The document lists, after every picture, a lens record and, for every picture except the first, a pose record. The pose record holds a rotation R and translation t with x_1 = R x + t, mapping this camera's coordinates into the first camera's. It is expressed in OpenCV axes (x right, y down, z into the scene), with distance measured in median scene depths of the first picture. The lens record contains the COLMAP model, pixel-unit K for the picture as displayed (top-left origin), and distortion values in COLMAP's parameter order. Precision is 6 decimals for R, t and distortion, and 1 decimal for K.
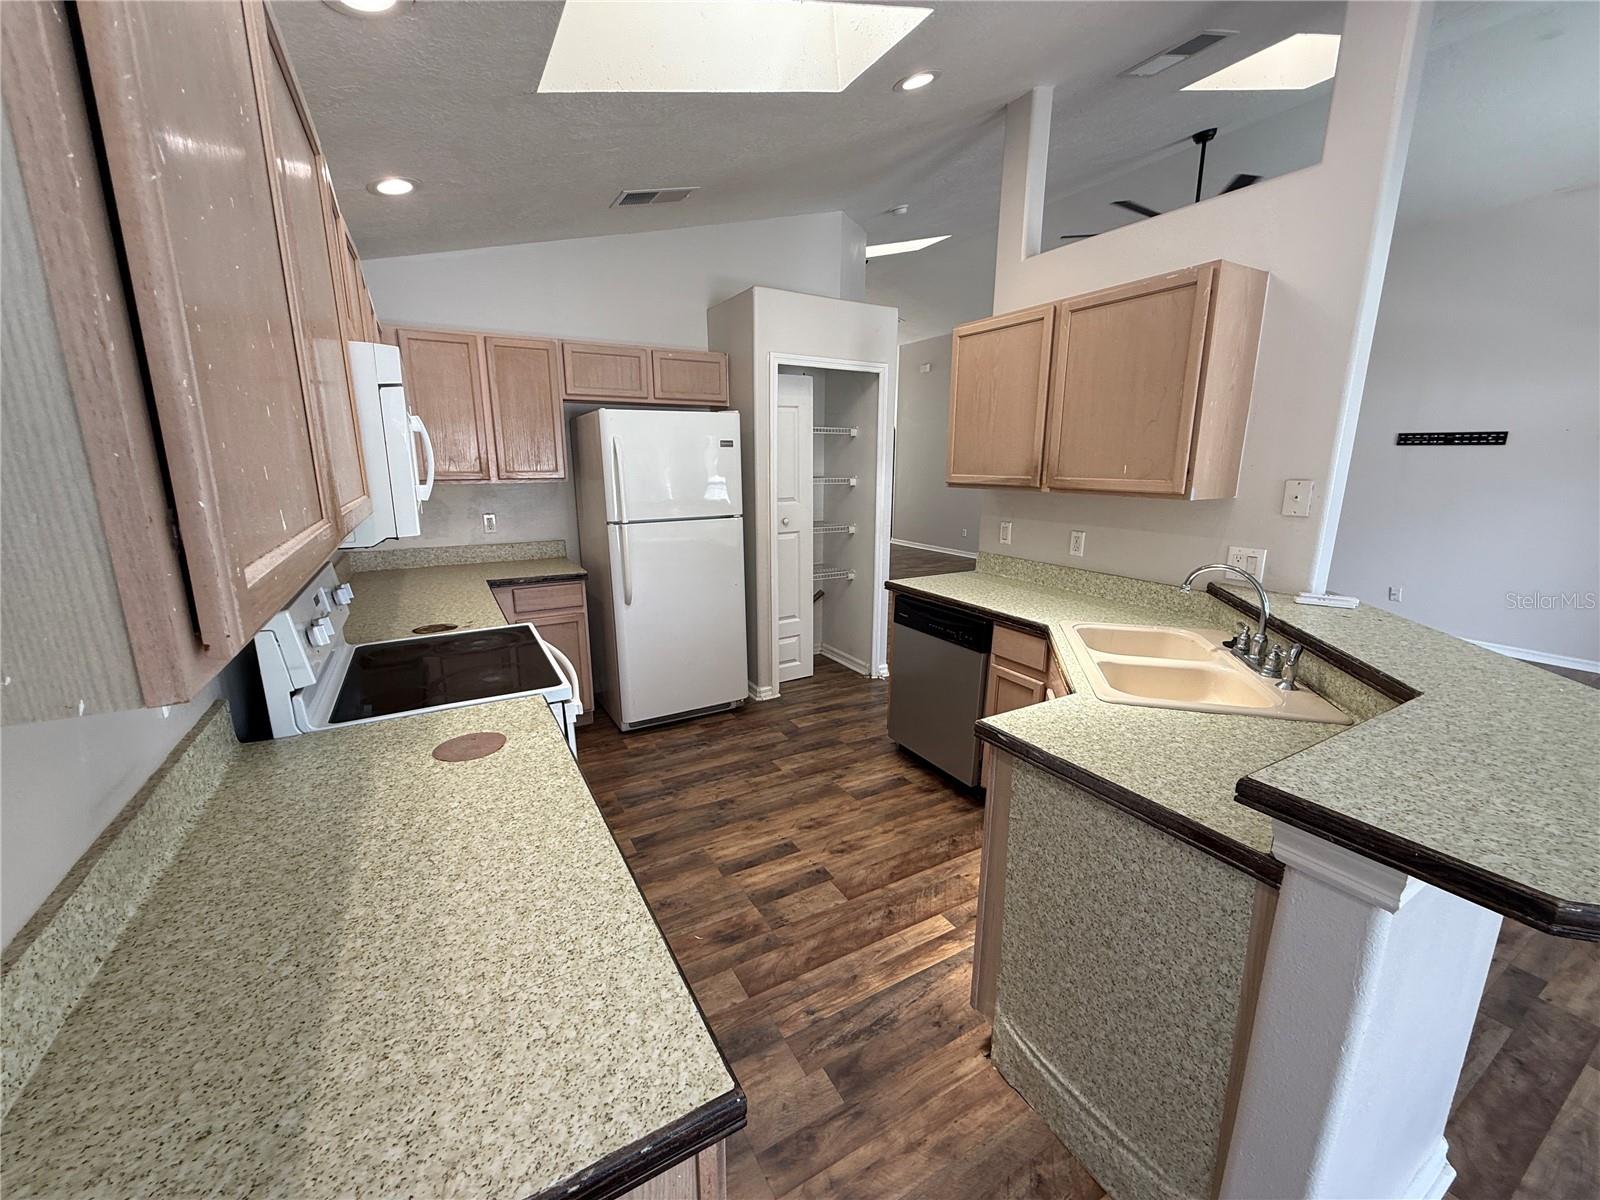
lens RADIAL K [[638.2, 0, 801.4], [0, 638.2, 598.7], [0, 0, 1]] dist [0.001342, 0.000305]
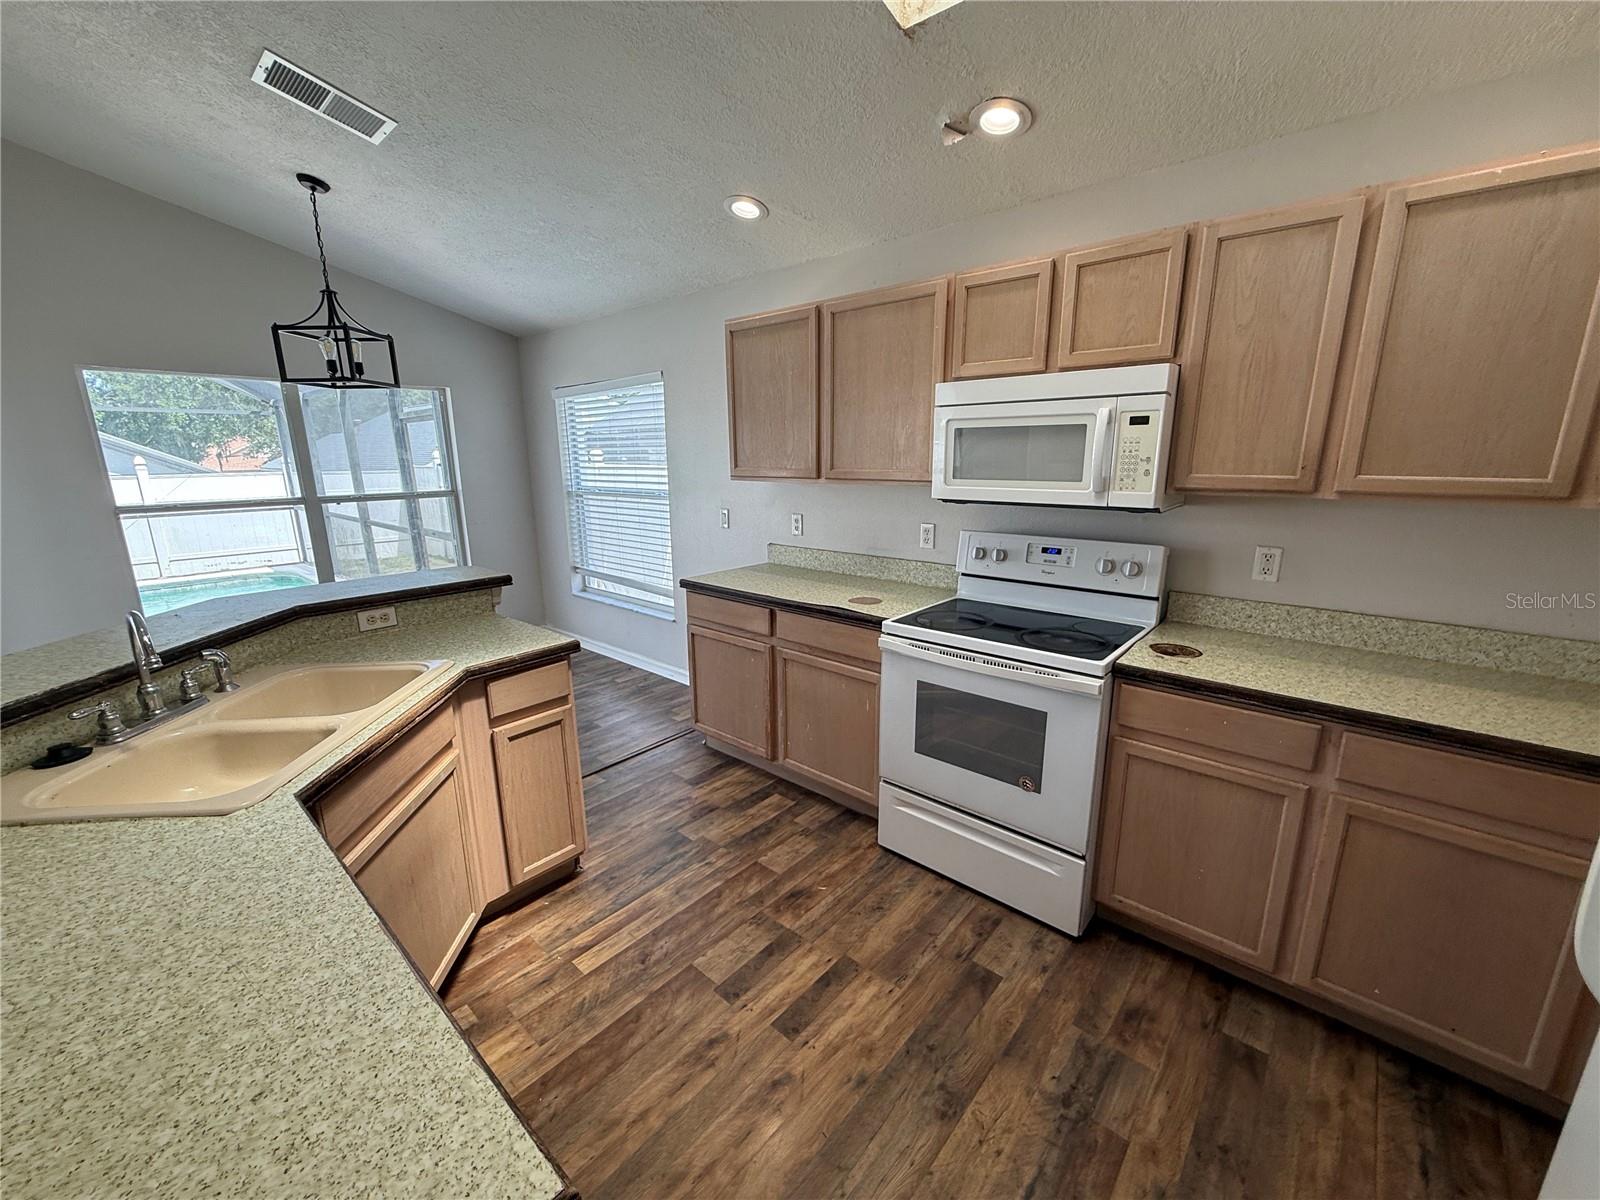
lens RADIAL K [[638.2, 0, 803.7], [0, 638.2, 597.7], [0, 0, 1]] dist [0.001342, 0.000305]
pose [[-0.945056, 0.081073, -0.316696, 0.163051], [-0.062303, 0.906336, 0.417939, -0.348766], [0.320916, 0.414707, -0.851488, 1.566369]]
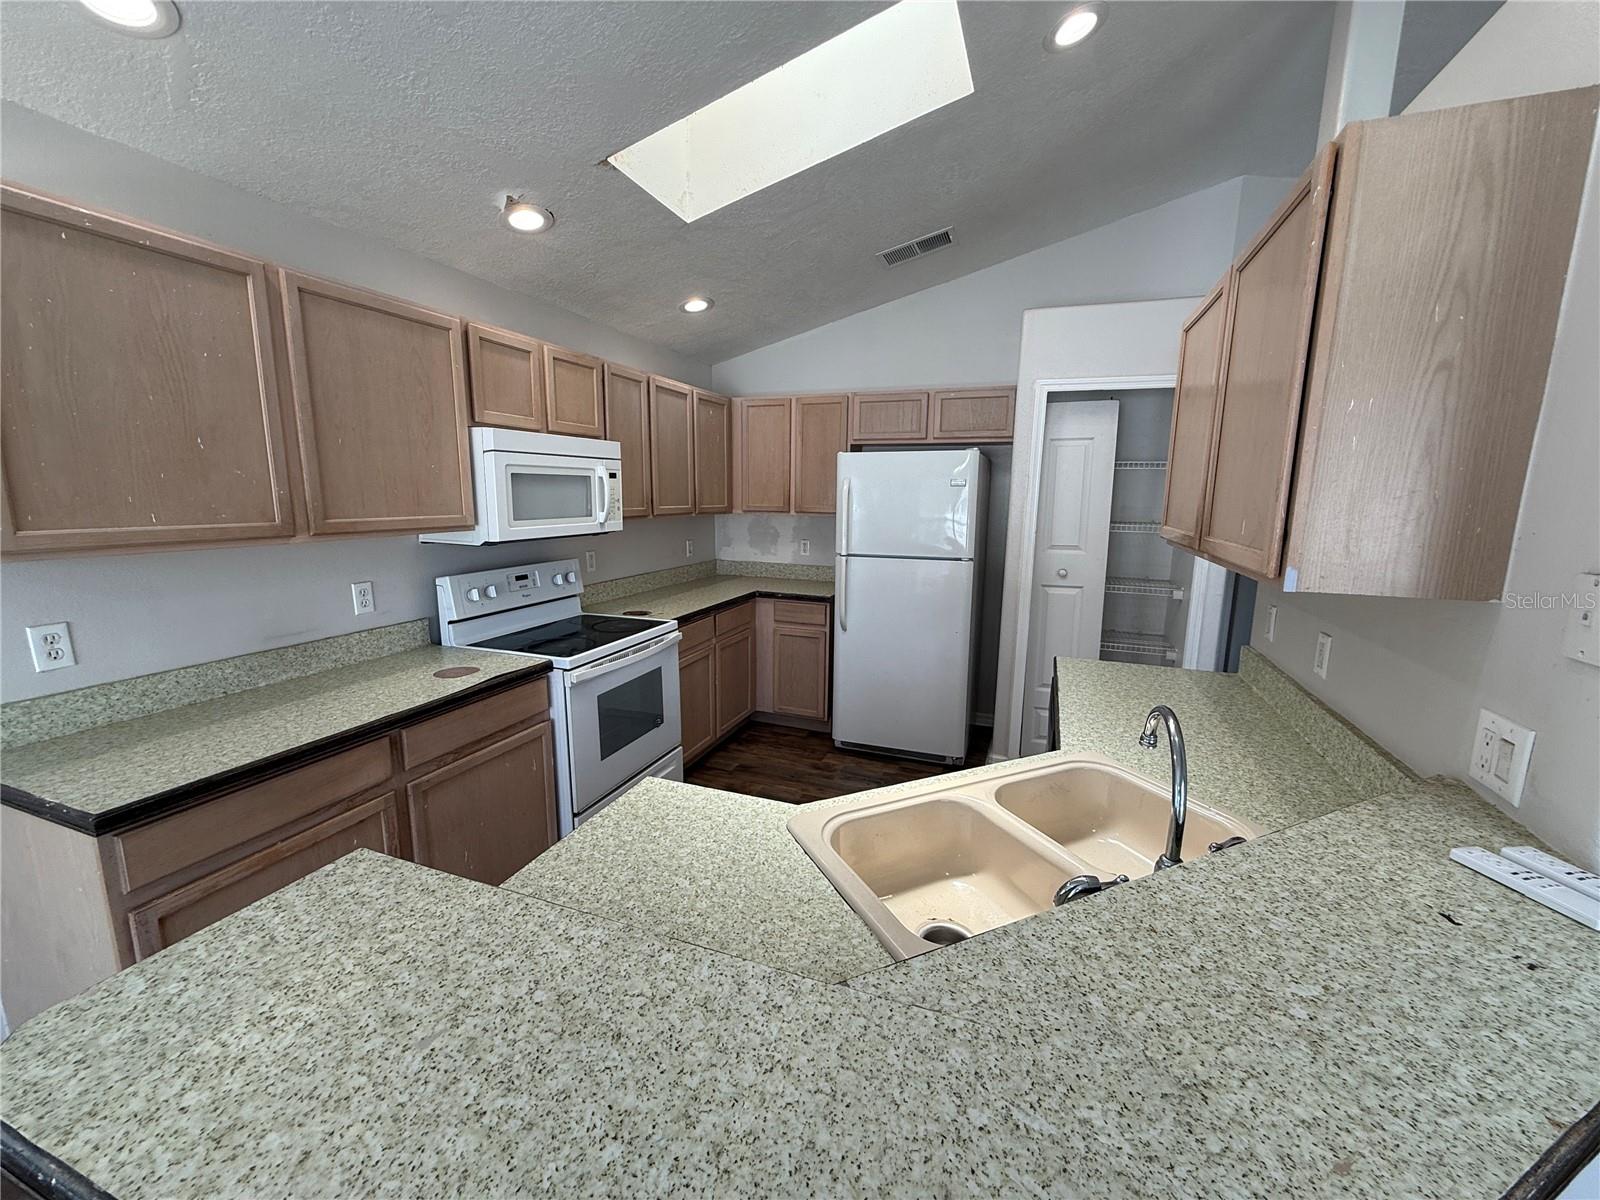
lens RADIAL K [[638.2, 0, 795.7], [0, 638.2, 598.3], [0, 0, 1]] dist [0.001342, 0.000305]
pose [[0.632198, 0.135902, -0.762795, 0.737034], [-0.177828, 0.983667, 0.027871, -0.089595], [0.754124, 0.118026, 0.646039, 0.352544]]
